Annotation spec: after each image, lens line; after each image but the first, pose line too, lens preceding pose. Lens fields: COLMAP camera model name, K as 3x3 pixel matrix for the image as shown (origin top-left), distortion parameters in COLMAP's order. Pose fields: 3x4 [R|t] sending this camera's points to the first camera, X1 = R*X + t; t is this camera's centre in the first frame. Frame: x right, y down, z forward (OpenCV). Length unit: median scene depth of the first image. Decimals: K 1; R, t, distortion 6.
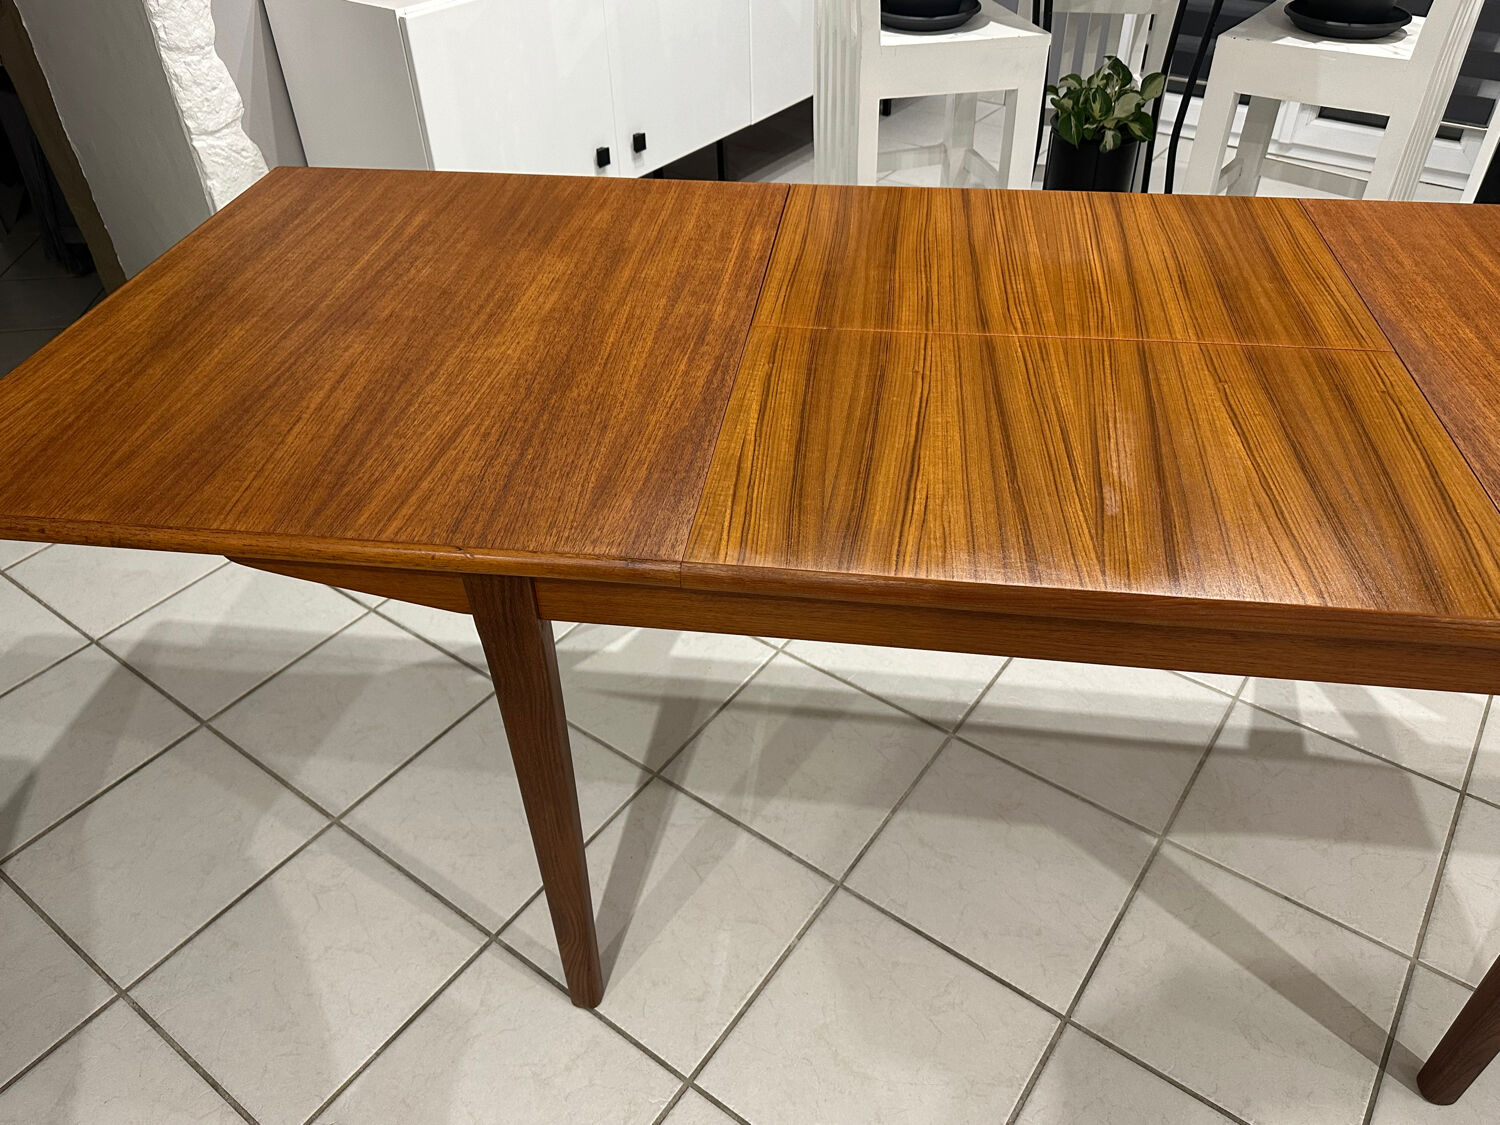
lens RADIAL K [[1066.3, 0, 757.2], [0, 1066.3, 574.8], [0, 0, 1]] dist [0.067635, -0.082139]
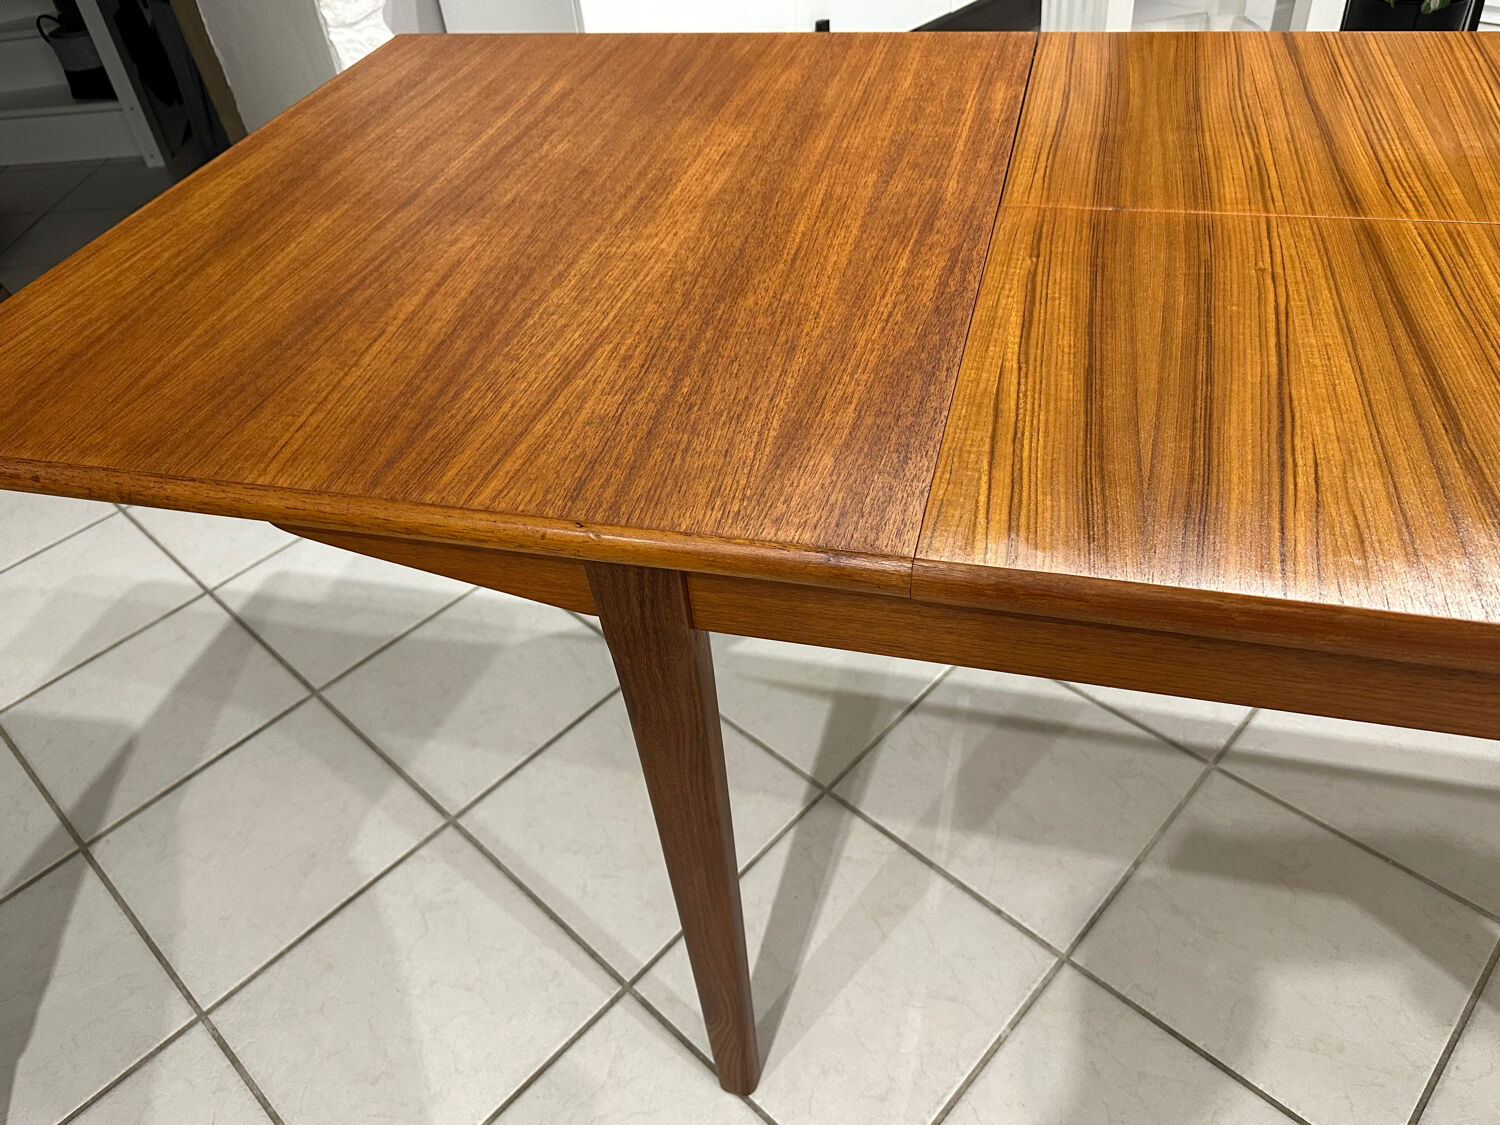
lens RADIAL K [[1079.2, 0, 761.1], [0, 1079.2, 577.3], [0, 0, 1]] dist [0.063483, -0.082147]
pose [[0.989946, 0.040377, -0.135562, -0.048140], [-0.033217, 0.997952, 0.054669, -0.021590], [0.137492, -0.049616, 0.989259, 0.229372]]
